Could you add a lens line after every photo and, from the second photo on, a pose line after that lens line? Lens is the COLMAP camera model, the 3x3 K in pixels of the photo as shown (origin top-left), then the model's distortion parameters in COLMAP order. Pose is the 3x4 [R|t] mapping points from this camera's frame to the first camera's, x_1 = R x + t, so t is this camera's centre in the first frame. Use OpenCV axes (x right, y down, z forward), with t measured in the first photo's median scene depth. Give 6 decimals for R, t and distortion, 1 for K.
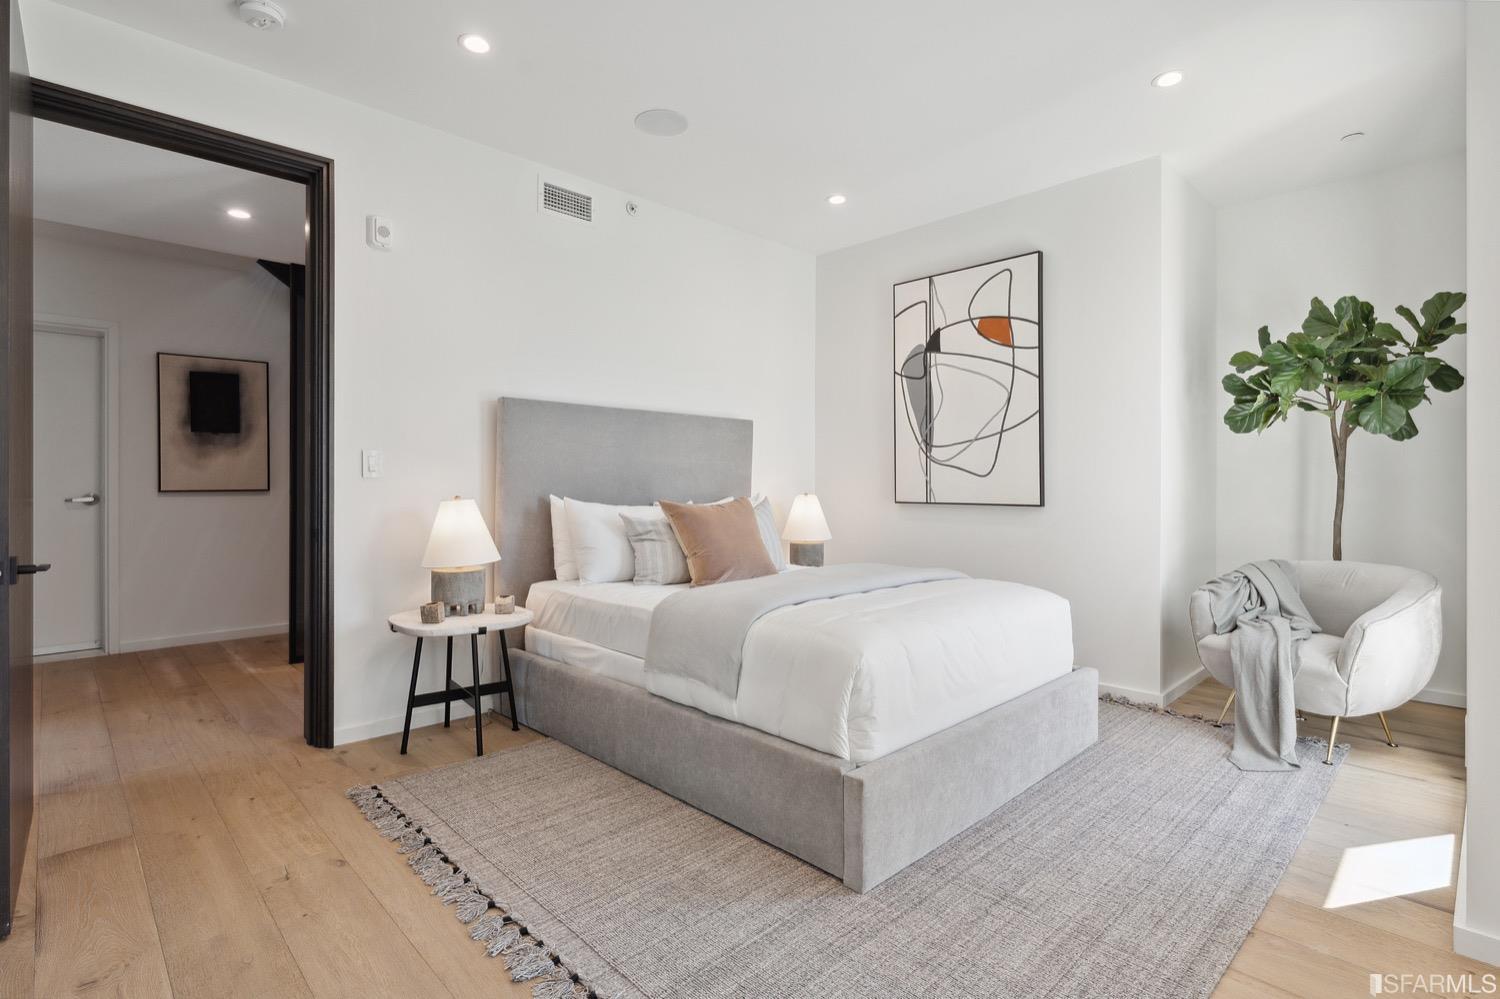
lens RADIAL K [[739.9, 0, 749.3], [0, 739.9, 486.2], [0, 0, 1]] dist [-0.008444, -0.001742]
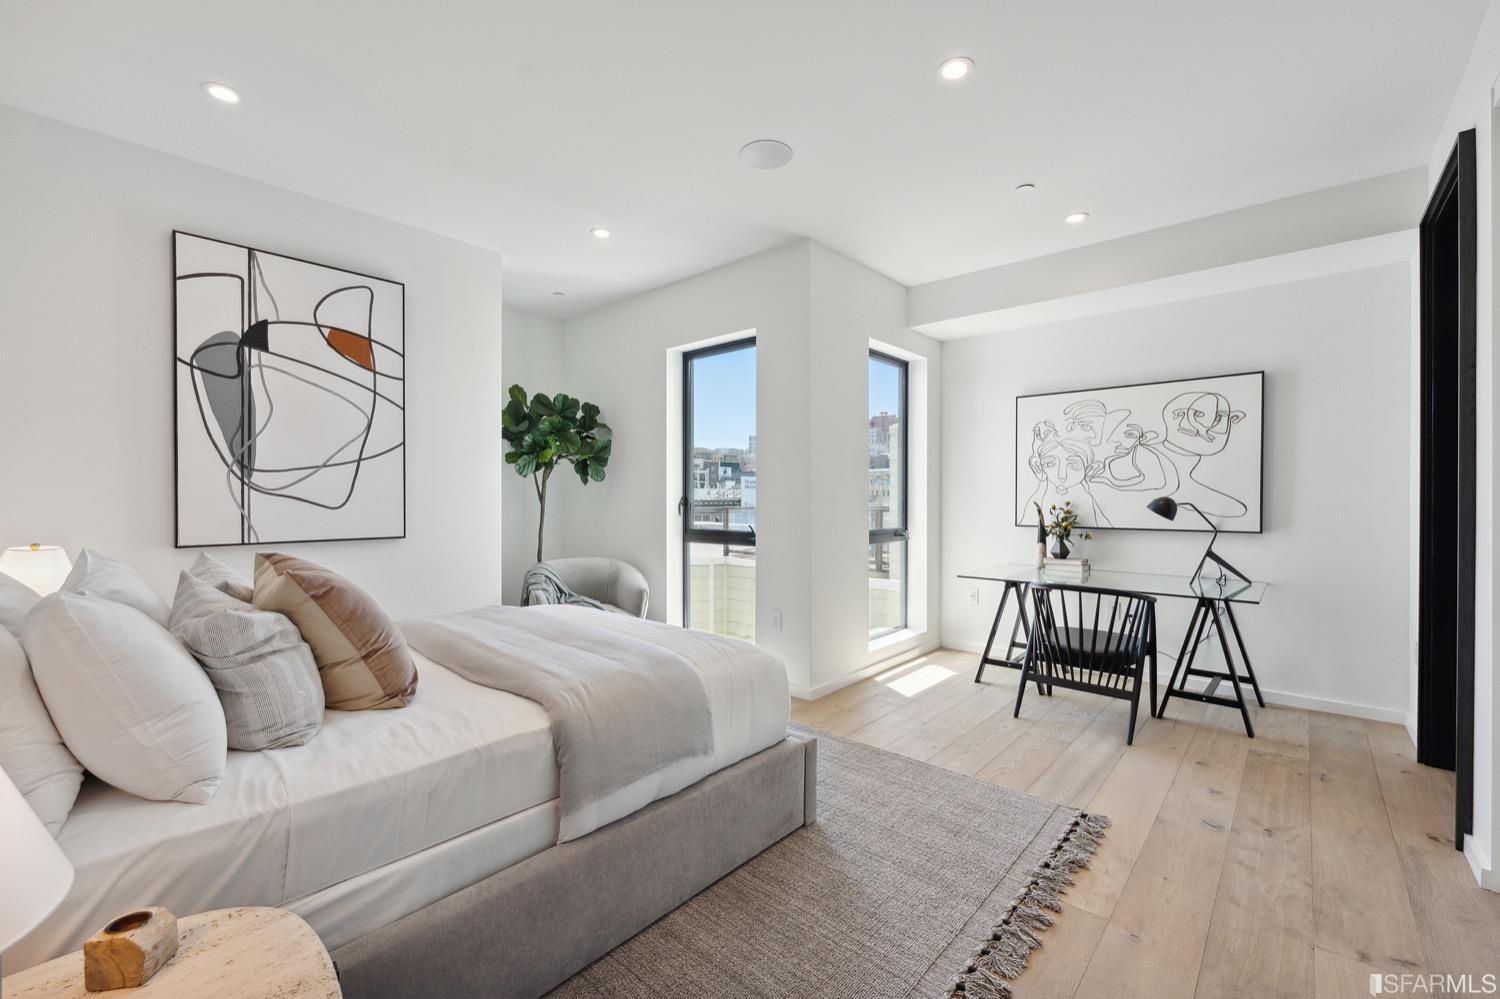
lens RADIAL K [[626.8, 0, 752.3], [0, 626.8, 496.3], [0, 0, 1]] dist [-0.000502, -0.000199]
pose [[-0.086014, -0.000715, 0.996294, -0.449380], [0.002386, 0.999997, 0.000924, -0.026028], [-0.996291, 0.002456, -0.086012, 0.540548]]
